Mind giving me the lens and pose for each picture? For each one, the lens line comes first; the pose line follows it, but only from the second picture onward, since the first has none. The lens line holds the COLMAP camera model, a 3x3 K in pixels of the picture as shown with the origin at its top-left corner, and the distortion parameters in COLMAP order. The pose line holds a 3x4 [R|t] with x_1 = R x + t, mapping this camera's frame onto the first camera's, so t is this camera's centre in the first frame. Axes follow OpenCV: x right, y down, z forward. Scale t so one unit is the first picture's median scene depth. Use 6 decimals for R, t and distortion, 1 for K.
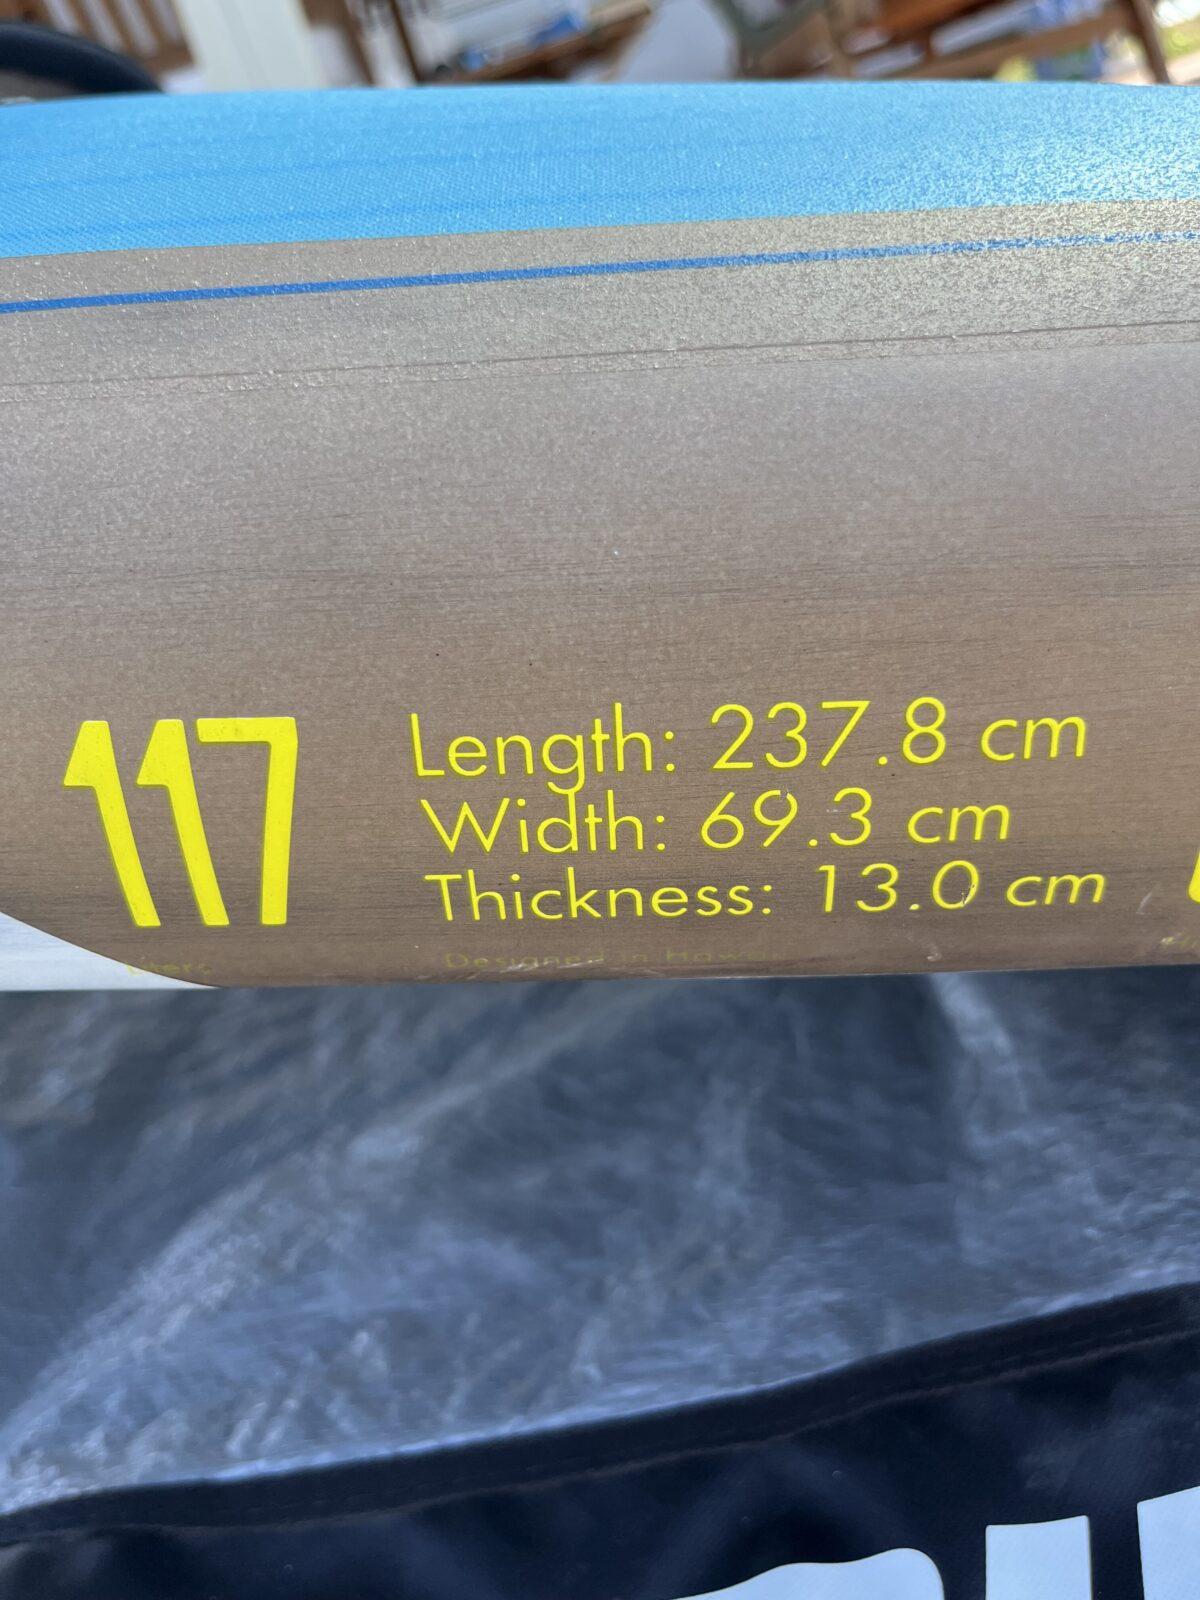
lens RADIAL K [[1237.1, 0, 602.2], [0, 1237.1, 794.9], [0, 0, 1]] dist [0.075364, -0.112168]
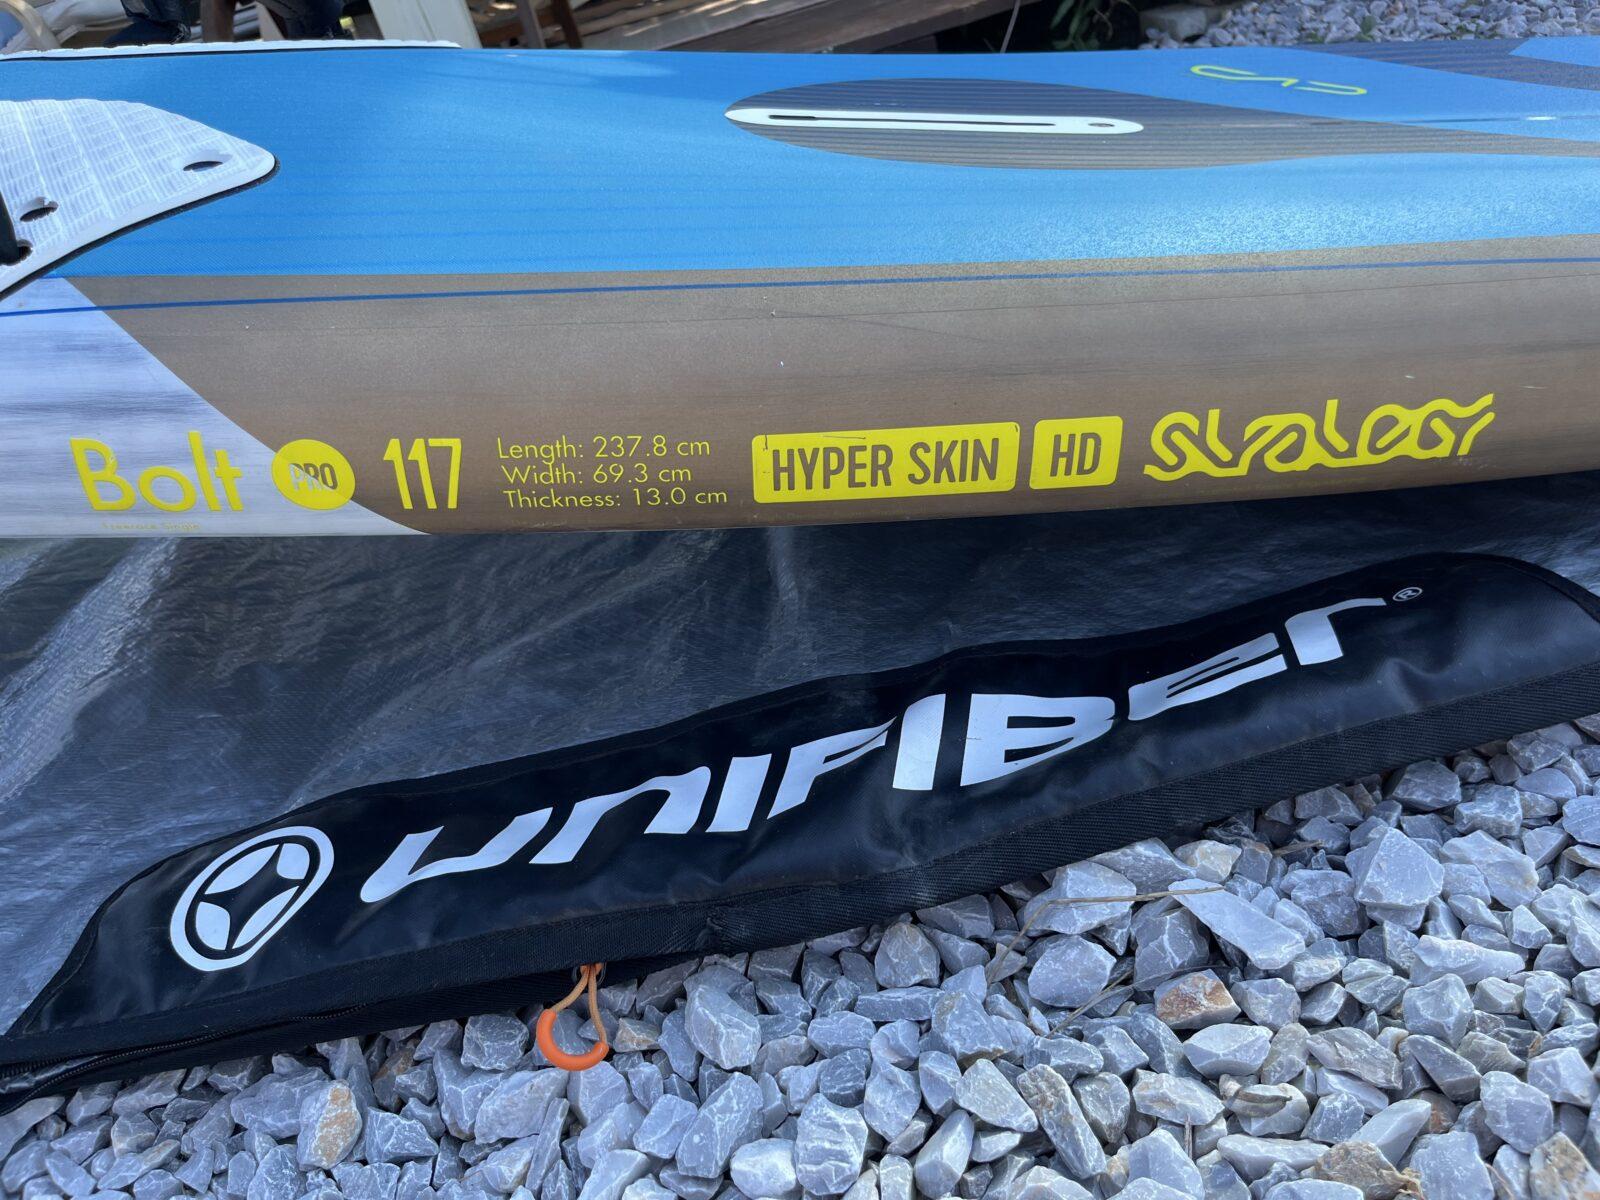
lens RADIAL K [[1237.1, 0, 792.7], [0, 1237.1, 604.2], [0, 0, 1]] dist [0.075364, -0.112168]
pose [[0.997384, 0.000966, 0.072284, 0.339602], [-0.007237, 0.996222, 0.086540, 0.071151], [-0.071927, -0.086837, 0.993623, -2.071365]]
